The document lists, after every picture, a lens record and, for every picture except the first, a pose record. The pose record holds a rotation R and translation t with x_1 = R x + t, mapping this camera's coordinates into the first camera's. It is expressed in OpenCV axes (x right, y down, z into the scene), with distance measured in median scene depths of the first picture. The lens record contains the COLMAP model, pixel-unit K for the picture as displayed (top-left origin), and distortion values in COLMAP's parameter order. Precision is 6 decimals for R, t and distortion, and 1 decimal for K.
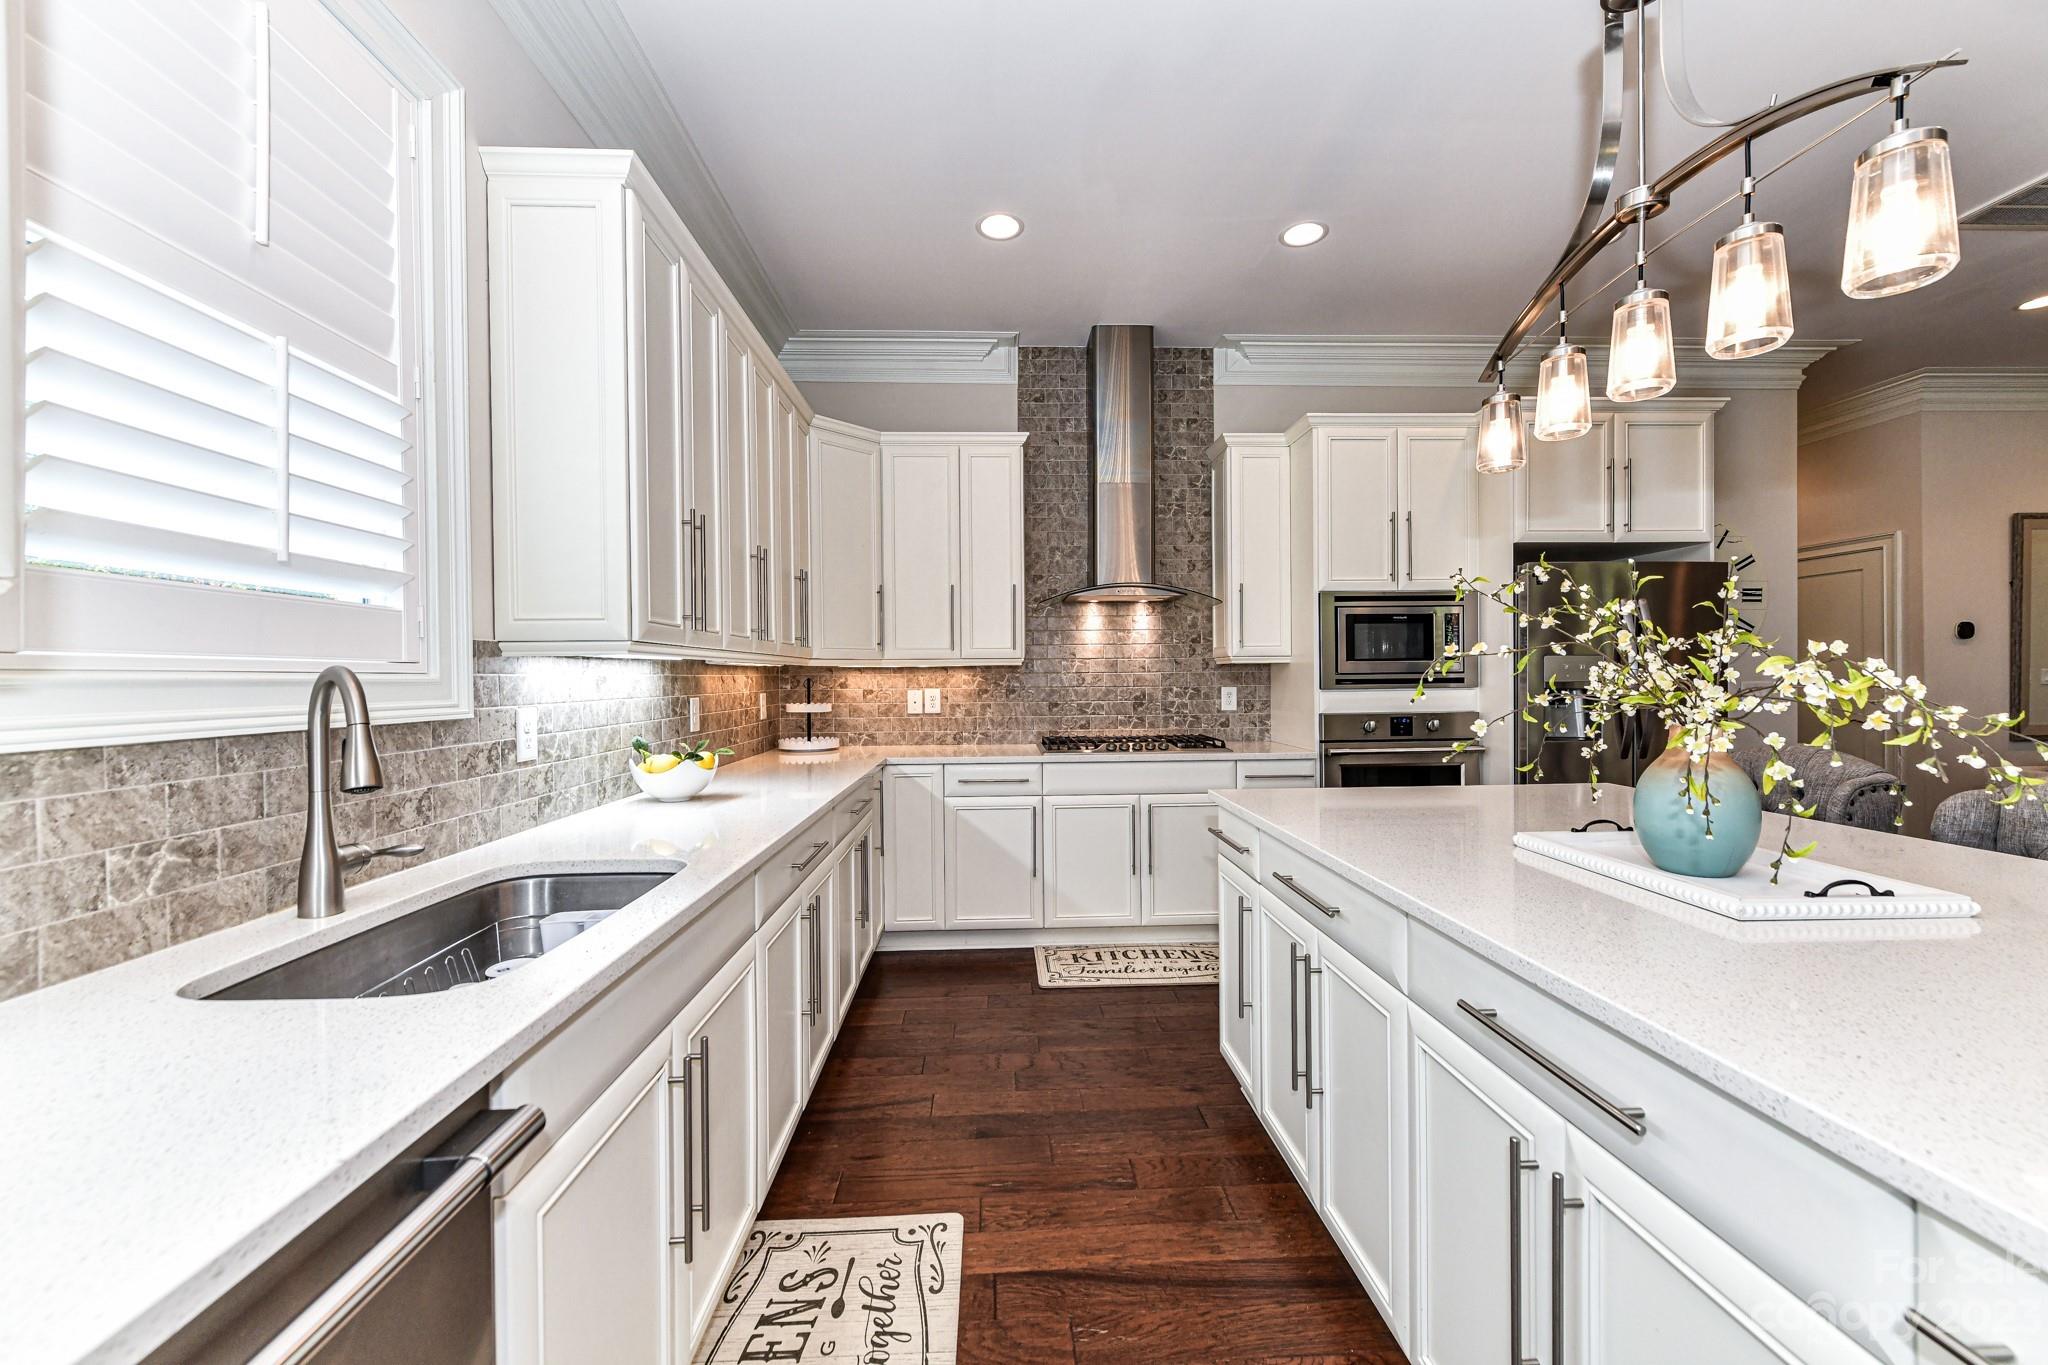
lens RADIAL K [[805.3, 0, 1027.9], [0, 805.3, 683.0], [0, 0, 1]] dist [-0.001050, -0.000103]
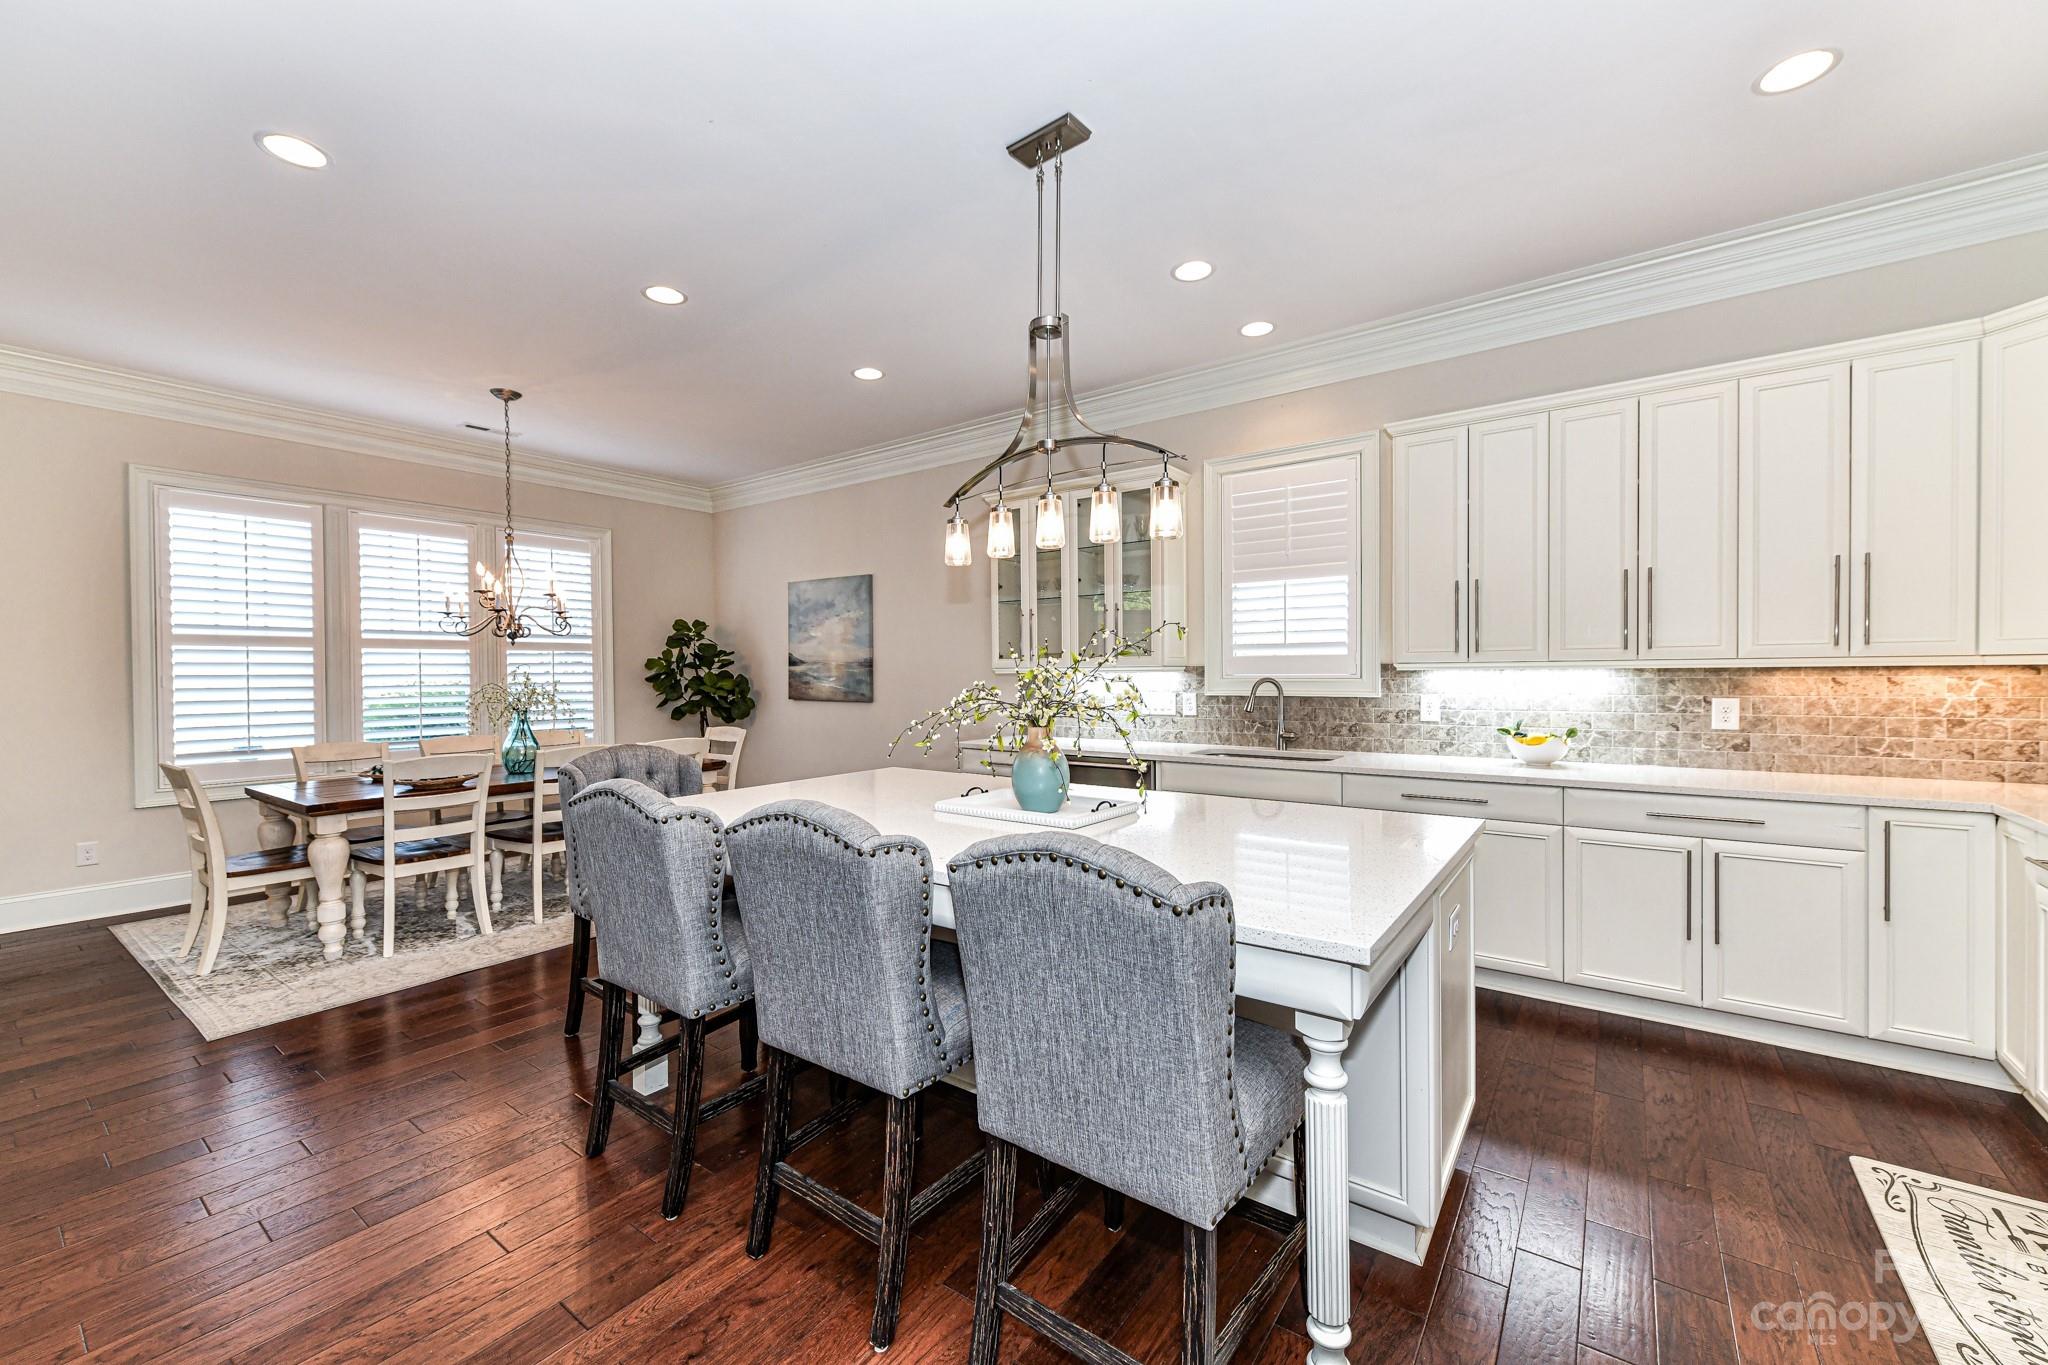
lens RADIAL K [[805.3, 0, 1030.9], [0, 805.3, 681.6], [0, 0, 1]] dist [-0.001050, -0.000103]
pose [[-0.626981, 0.015217, -0.778886, 1.719444], [0.005739, 0.999872, 0.014915, -0.041771], [0.779013, 0.004881, -0.626988, 1.630690]]
